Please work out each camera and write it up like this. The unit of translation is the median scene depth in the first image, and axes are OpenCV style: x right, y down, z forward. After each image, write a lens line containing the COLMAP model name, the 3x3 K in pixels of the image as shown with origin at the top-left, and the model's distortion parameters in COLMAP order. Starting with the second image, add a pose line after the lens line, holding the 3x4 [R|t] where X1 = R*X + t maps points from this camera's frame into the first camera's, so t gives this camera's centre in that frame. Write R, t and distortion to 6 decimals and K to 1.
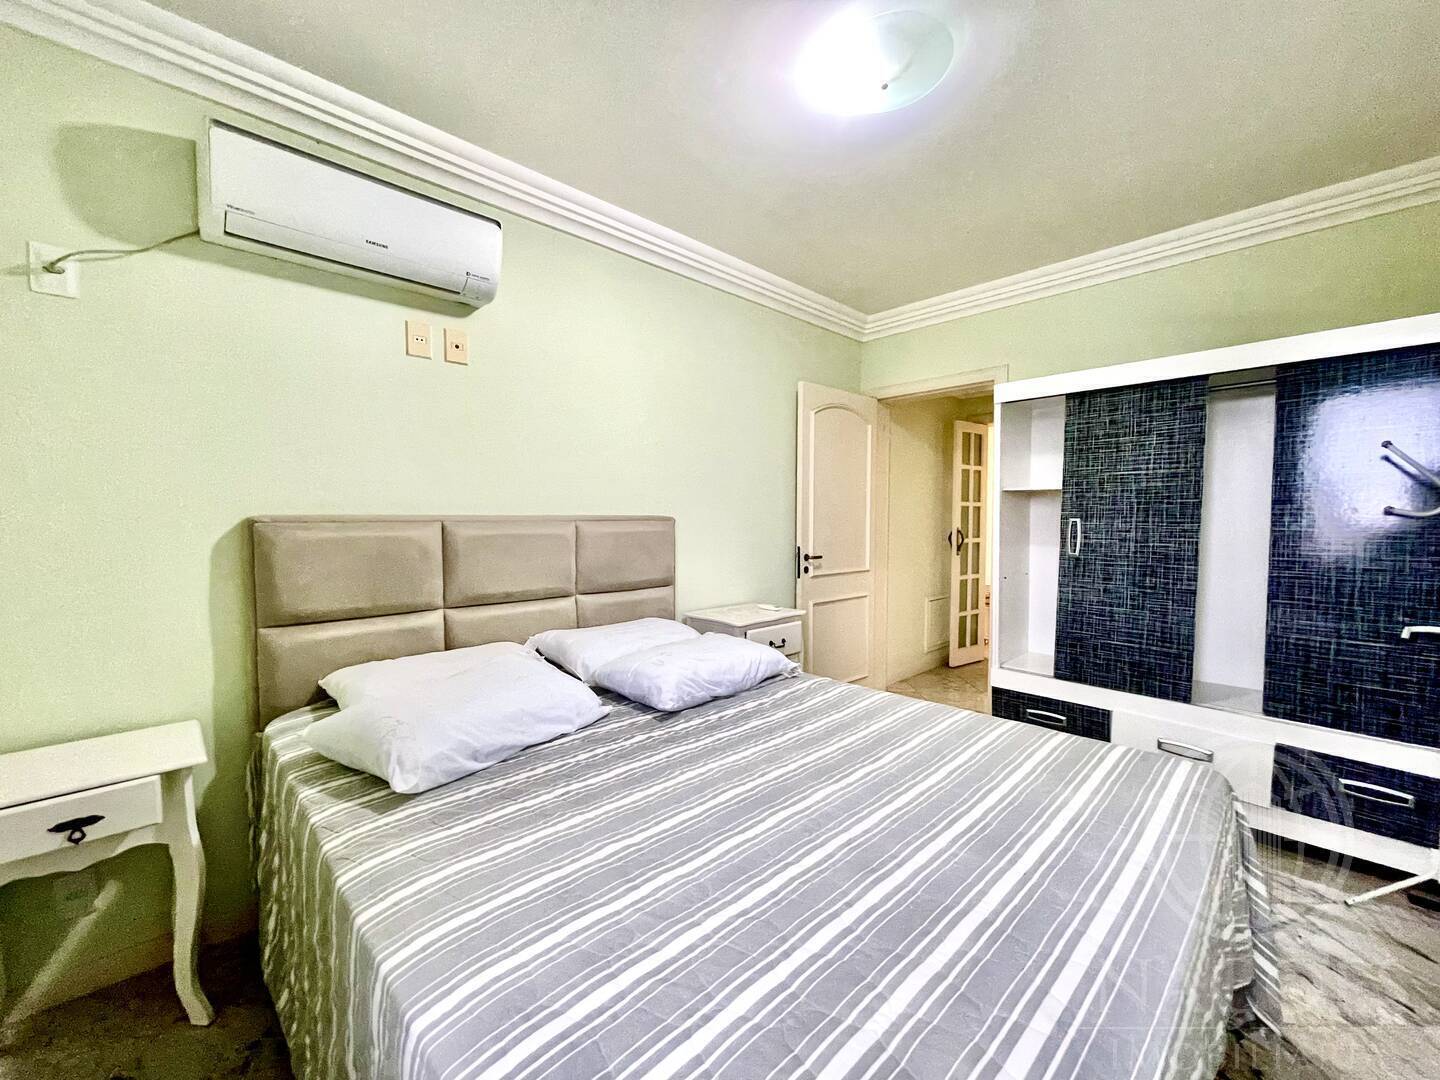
lens RADIAL K [[575.8, 0, 717.8], [0, 575.8, 537.6], [0, 0, 1]] dist [-0.000974, -0.000704]
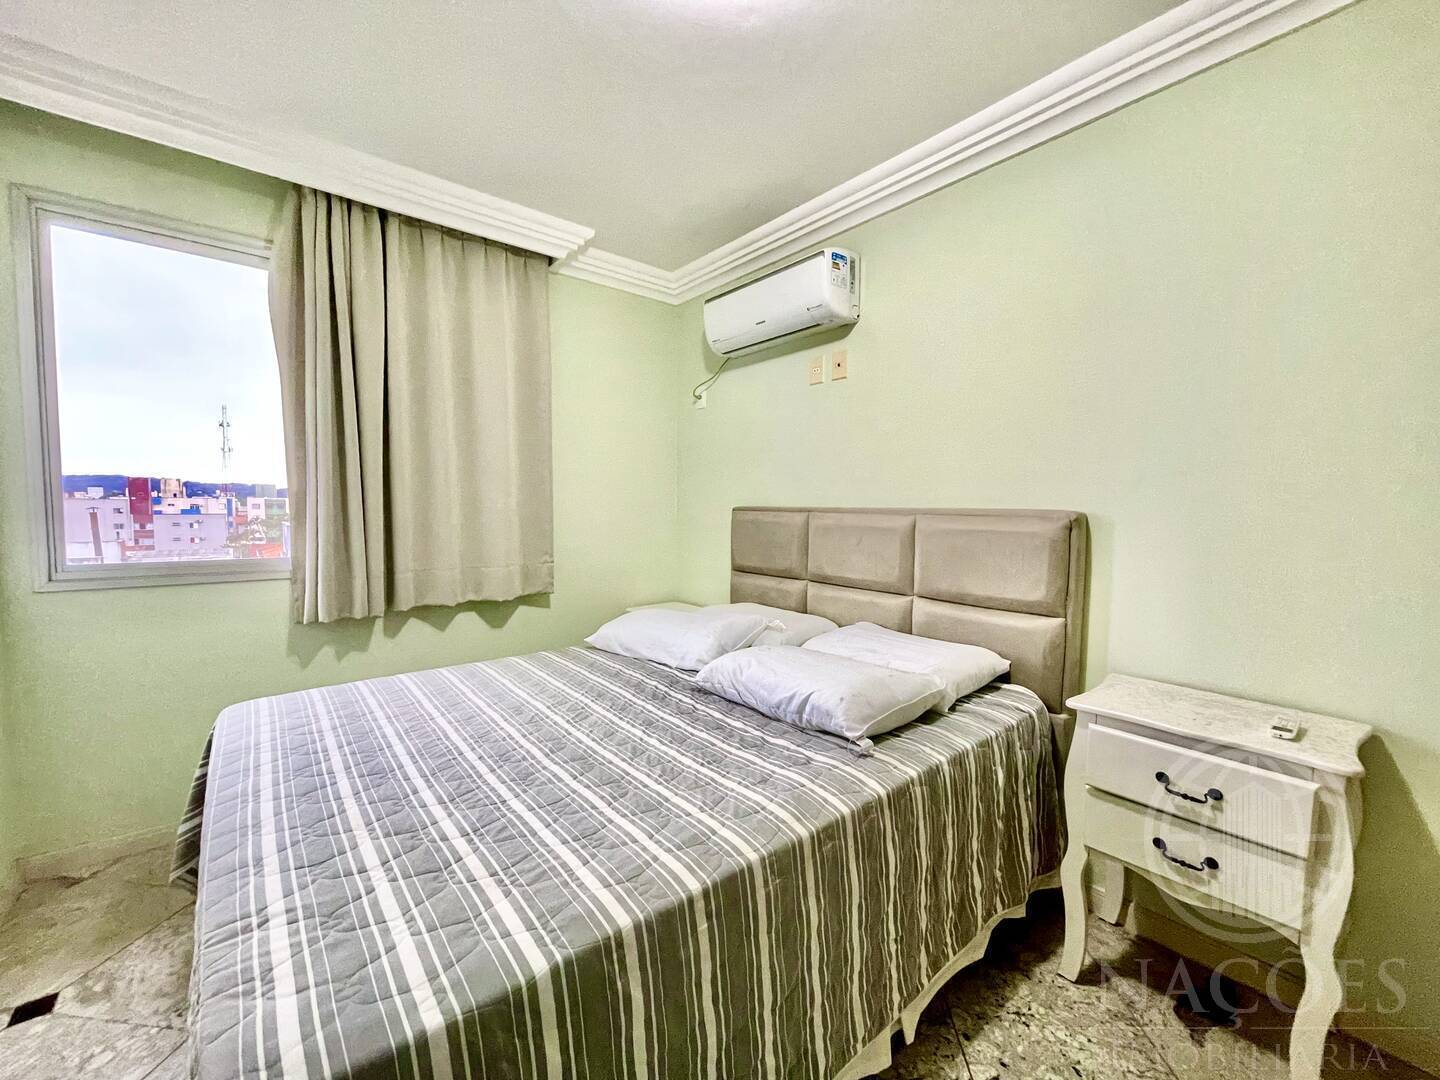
lens RADIAL K [[575.8, 0, 717.8], [0, 575.8, 541.3], [0, 0, 1]] dist [-0.000974, -0.000704]
pose [[-0.074843, 0.057304, -0.995548, 0.804545], [-0.048985, 0.996931, 0.061066, -0.031682], [0.995992, 0.053337, -0.071806, 0.901241]]
